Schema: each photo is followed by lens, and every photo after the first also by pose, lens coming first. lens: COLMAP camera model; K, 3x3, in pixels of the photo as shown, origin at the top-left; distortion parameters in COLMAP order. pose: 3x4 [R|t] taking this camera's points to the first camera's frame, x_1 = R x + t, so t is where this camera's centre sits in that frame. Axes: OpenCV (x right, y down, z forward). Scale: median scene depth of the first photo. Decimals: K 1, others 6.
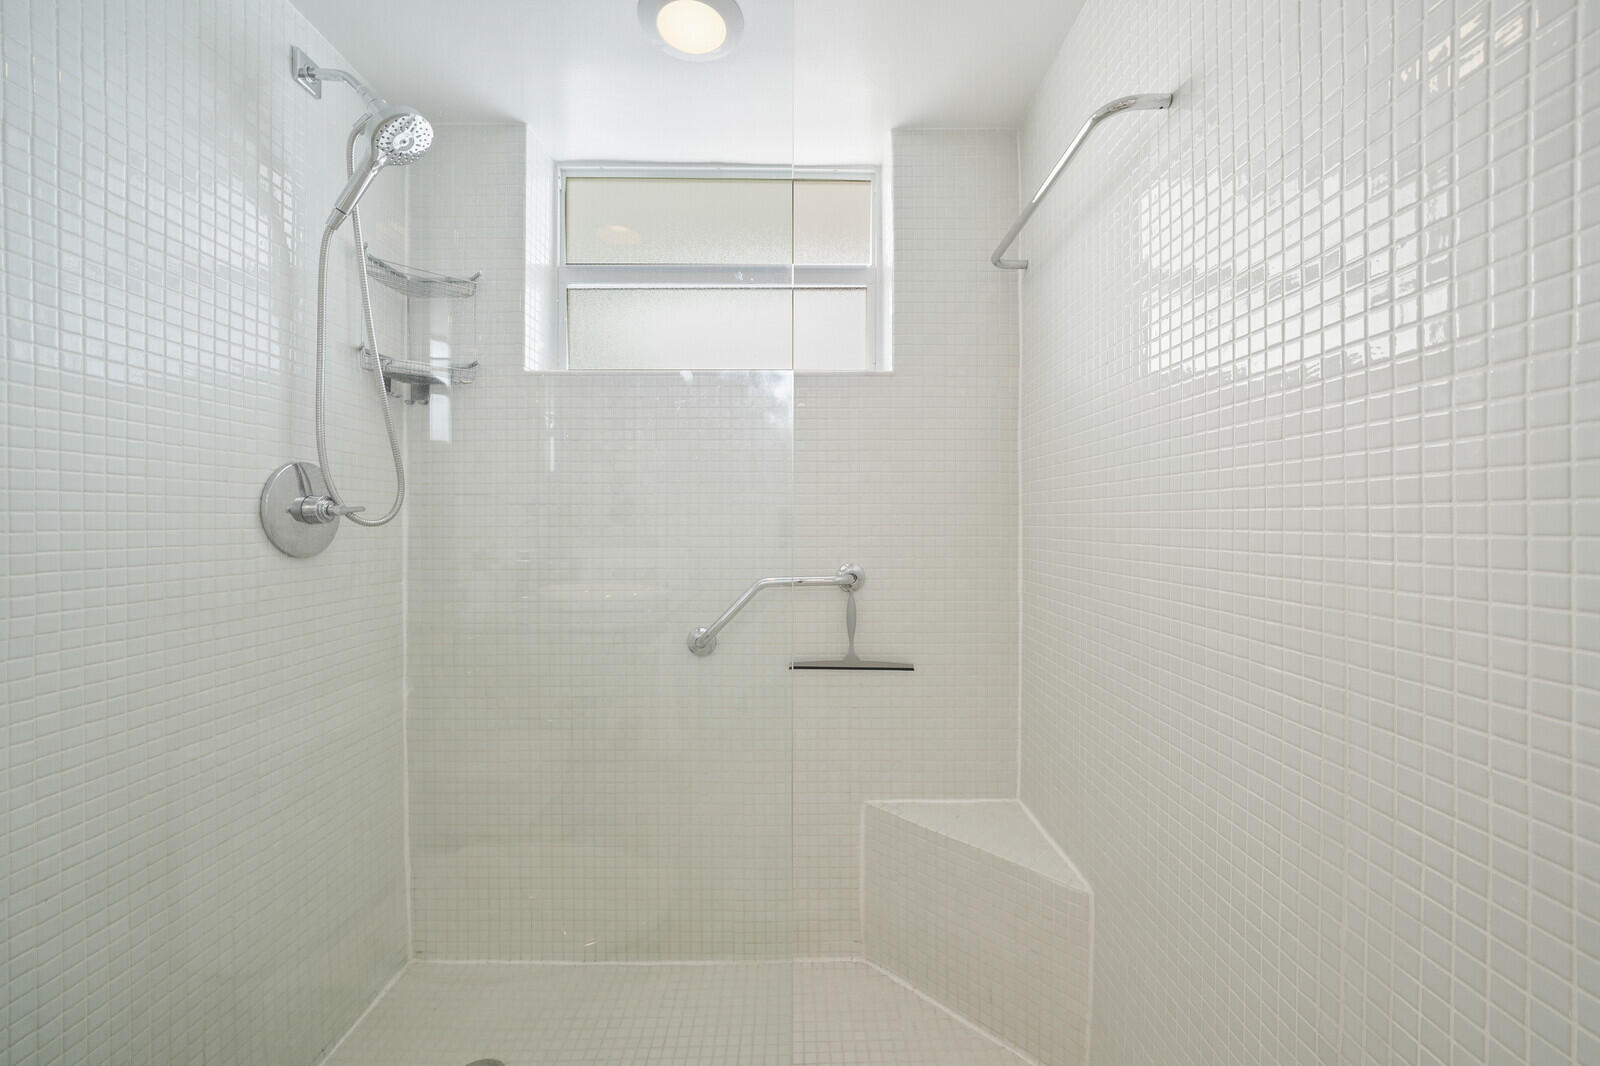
lens RADIAL K [[615.9, 0, 796.4], [0, 615.9, 539.7], [0, 0, 1]] dist [-0.009590, 0.000280]
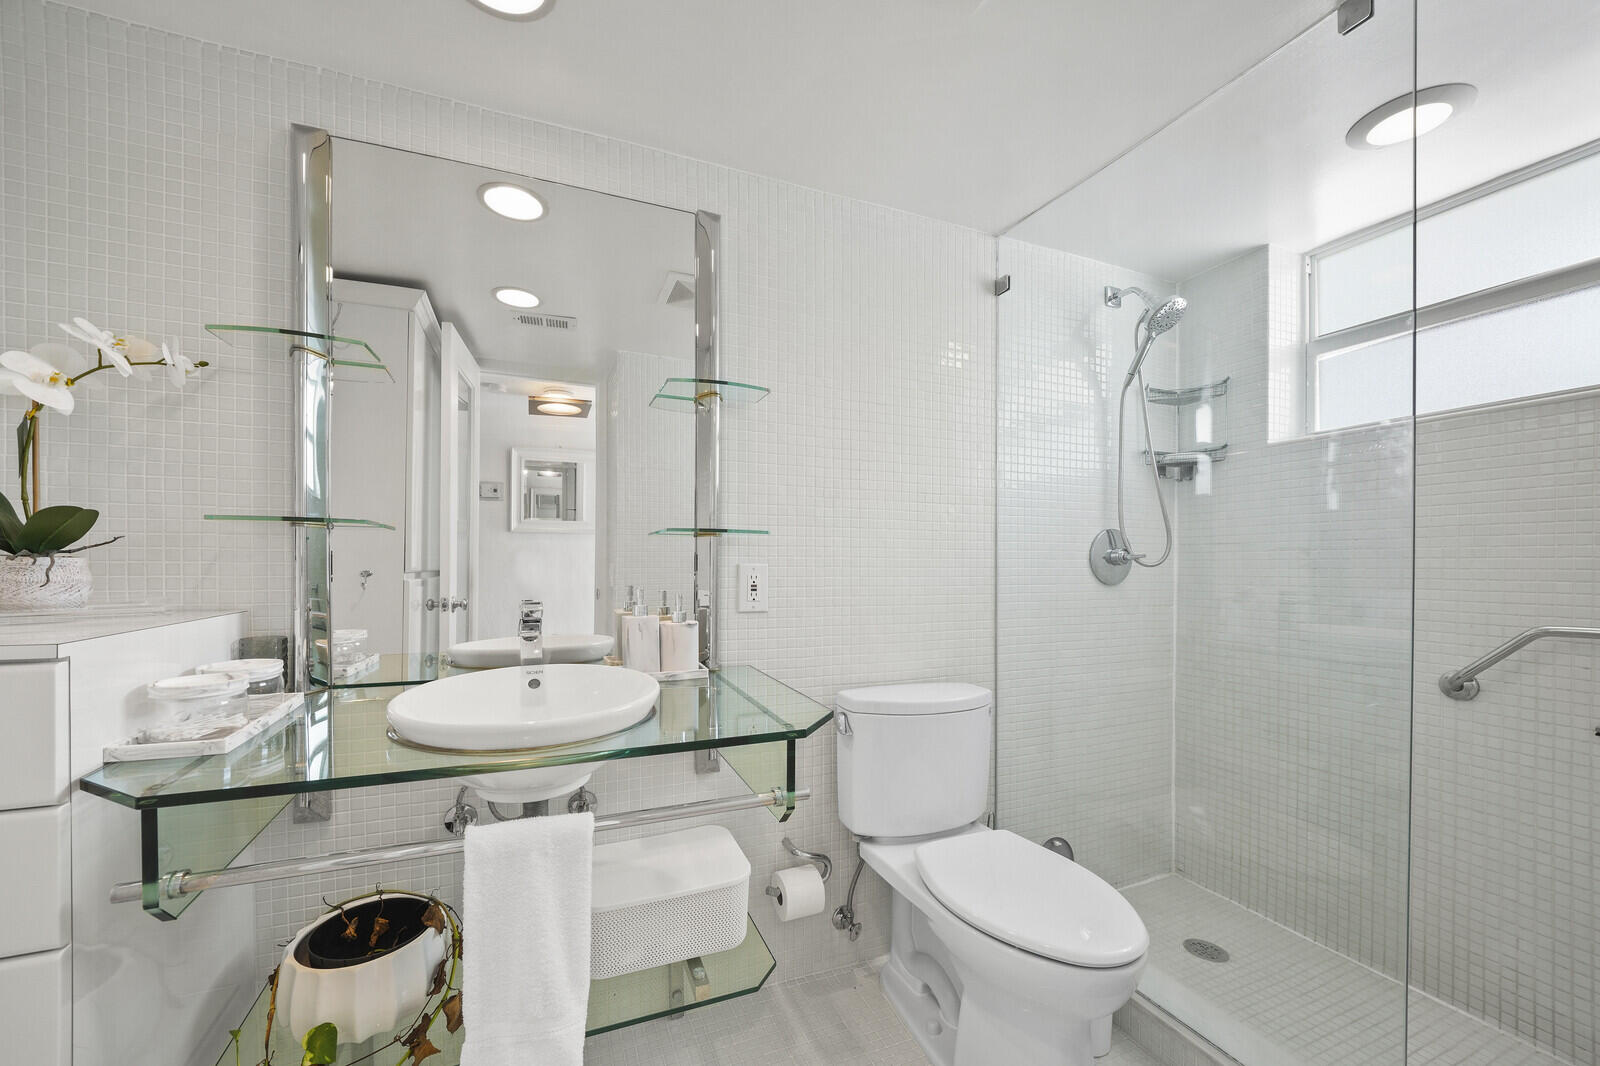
lens RADIAL K [[615.9, 0, 796.4], [0, 615.9, 539.7], [0, 0, 1]] dist [-0.009590, 0.000280]
pose [[0.396652, -0.030848, -0.917450, 0.361179], [-0.029161, 0.998507, -0.046181, 0.006683], [0.917506, 0.045071, 0.395161, -0.417336]]
